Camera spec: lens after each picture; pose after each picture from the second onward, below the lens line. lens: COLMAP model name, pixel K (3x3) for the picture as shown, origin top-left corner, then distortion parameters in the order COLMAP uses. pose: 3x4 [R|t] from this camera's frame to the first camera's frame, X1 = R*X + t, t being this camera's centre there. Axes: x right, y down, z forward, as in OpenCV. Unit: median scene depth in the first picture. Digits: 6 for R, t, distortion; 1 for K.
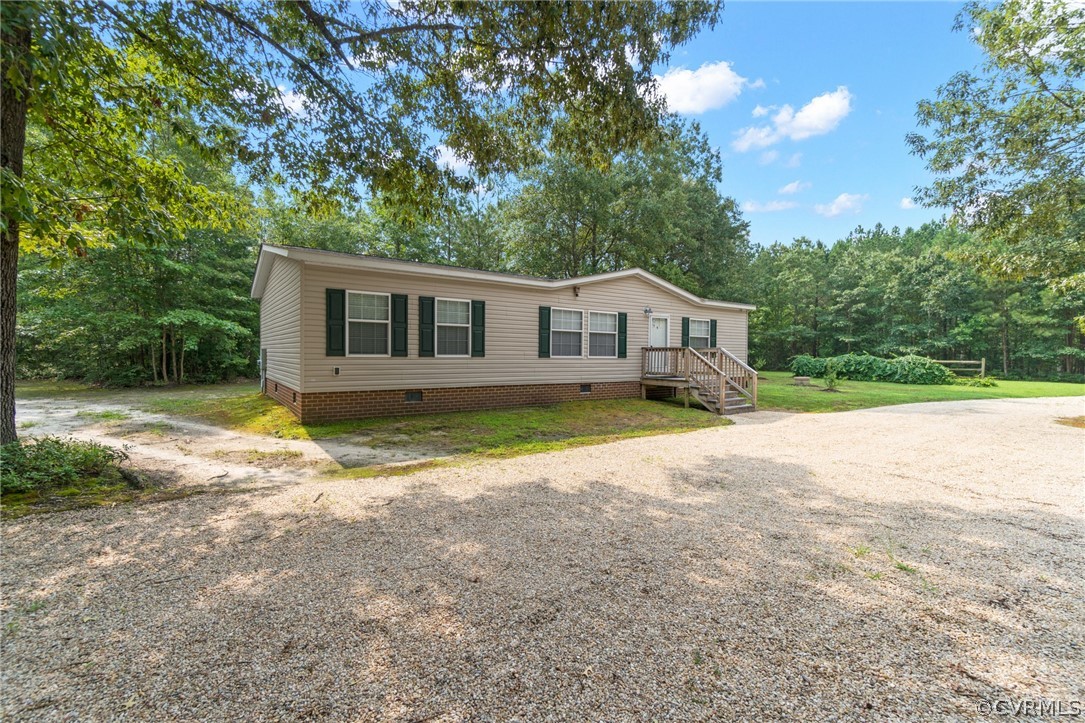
lens RADIAL K [[472.9, 0, 536.2], [0, 472.9, 360.7], [0, 0, 1]] dist [-0.000052, 0.000311]
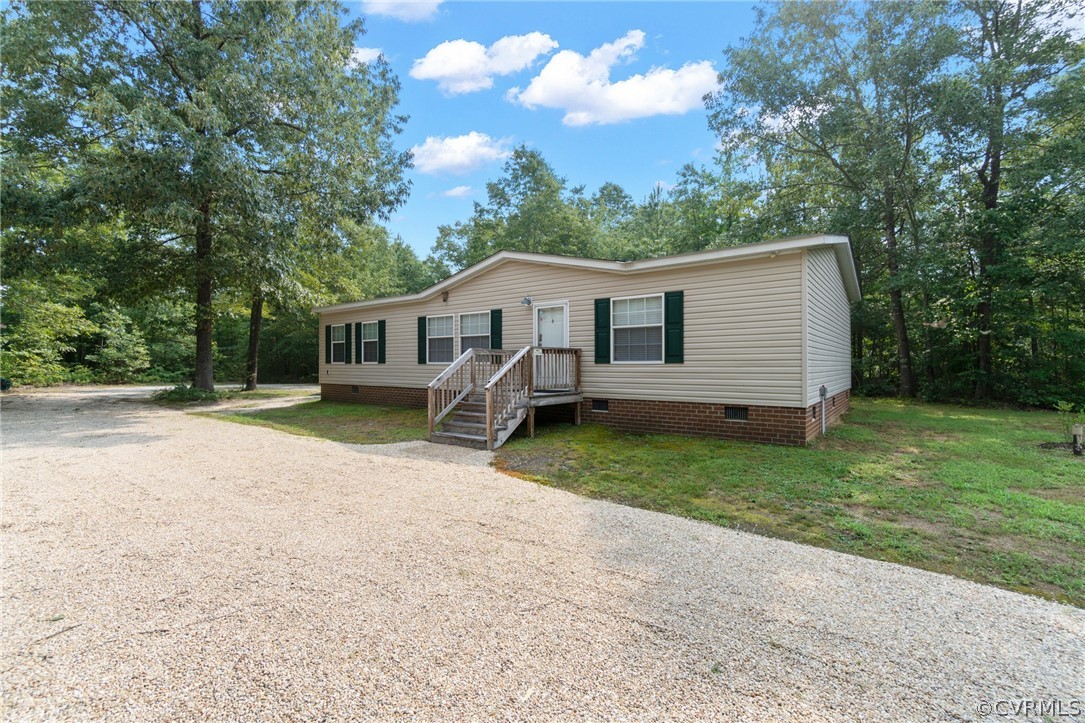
lens RADIAL K [[467.9, 0, 545.1], [0, 467.9, 349.2], [0, 0, 1]] dist [0.000085, 0.000340]
pose [[0.296948, -0.024031, -0.954591, 1.040645], [0.003632, 0.999704, -0.024037, -0.012703], [0.954887, 0.003671, 0.296948, 0.882754]]
